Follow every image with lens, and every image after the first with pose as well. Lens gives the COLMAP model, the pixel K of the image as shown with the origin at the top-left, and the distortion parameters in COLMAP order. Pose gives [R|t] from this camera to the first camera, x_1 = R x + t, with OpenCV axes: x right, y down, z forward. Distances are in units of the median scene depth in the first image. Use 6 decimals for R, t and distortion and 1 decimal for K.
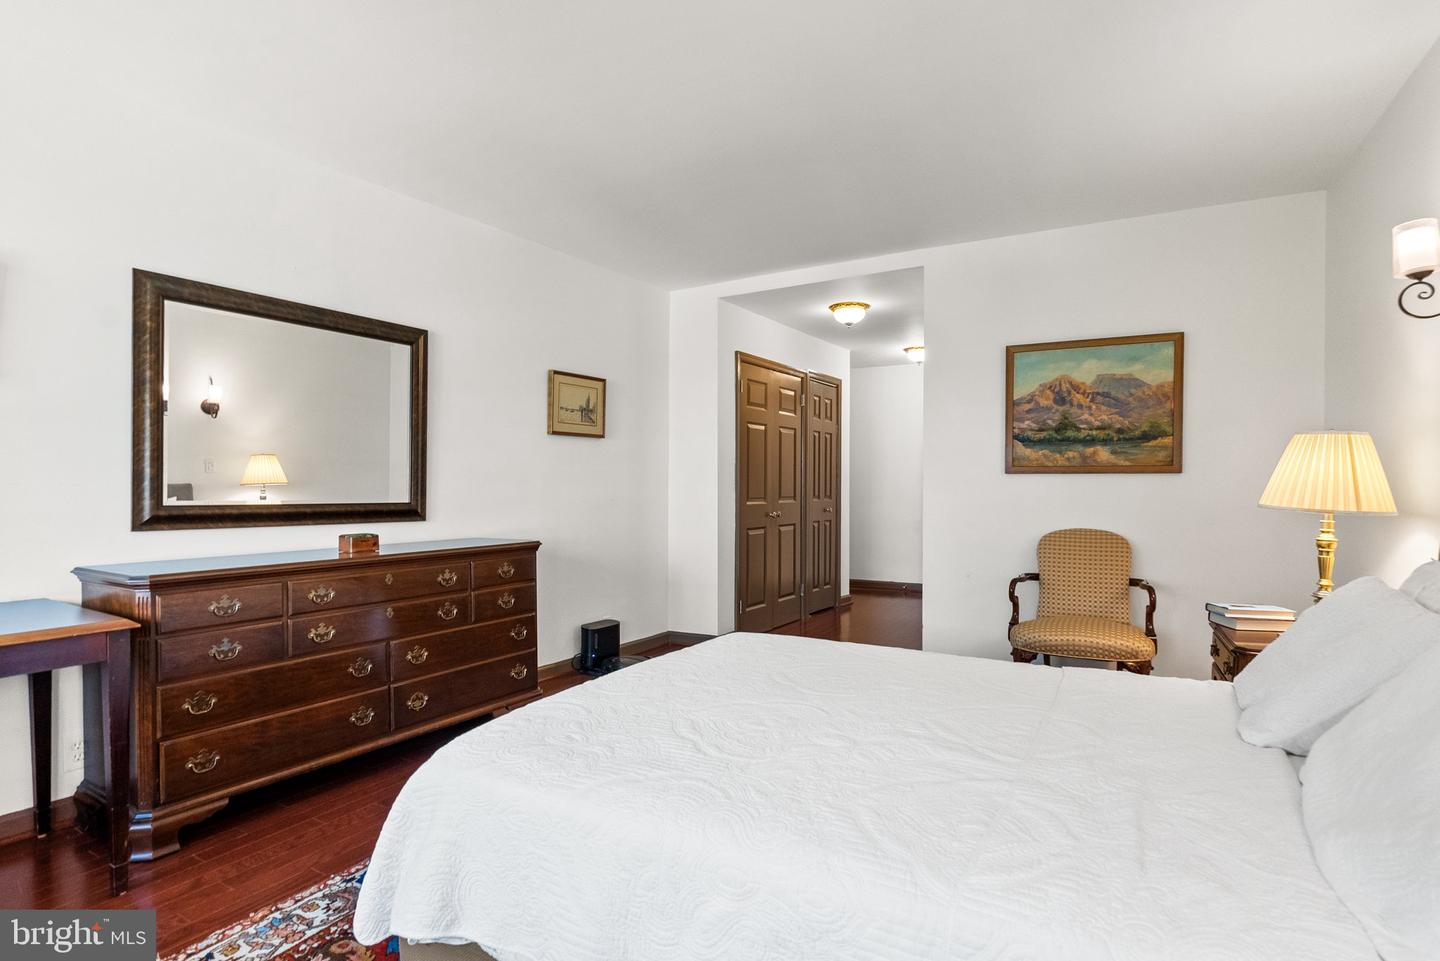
lens RADIAL K [[750.6, 0, 770.3], [0, 750.6, 480.5], [0, 0, 1]] dist [0.004382, 0.000701]
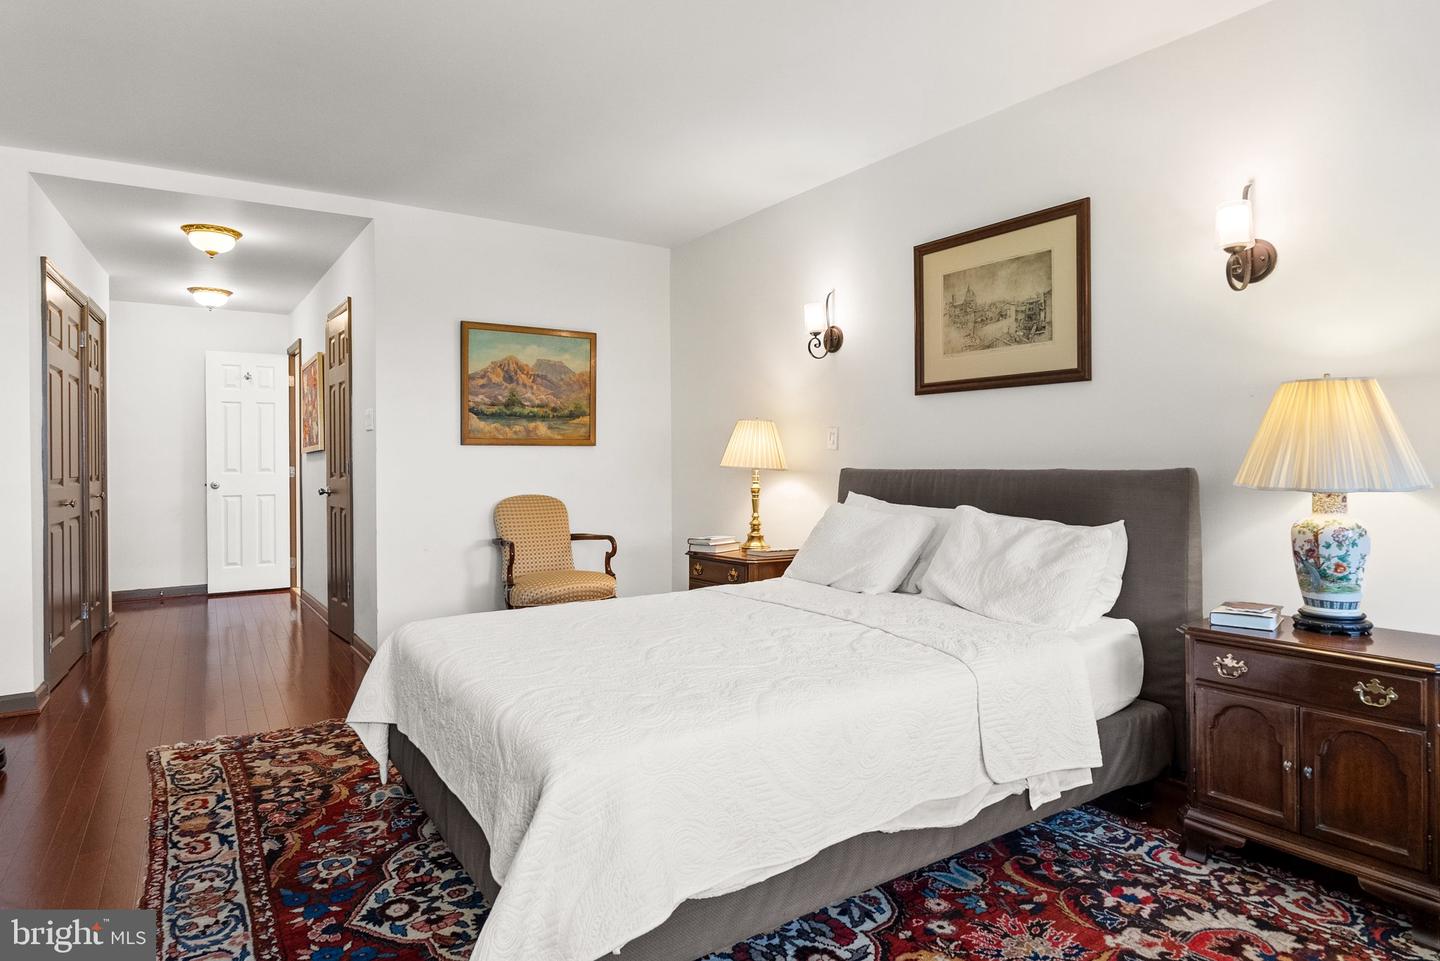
lens RADIAL K [[795.3, 0, 728.5], [0, 795.3, 453.9], [0, 0, 1]] dist [-0.002018, 0.000428]
pose [[0.458511, -0.000166, 0.888689, -0.501379], [0.005661, 0.999980, -0.002734, 0.007968], [-0.888671, 0.006285, 0.458503, 0.188167]]
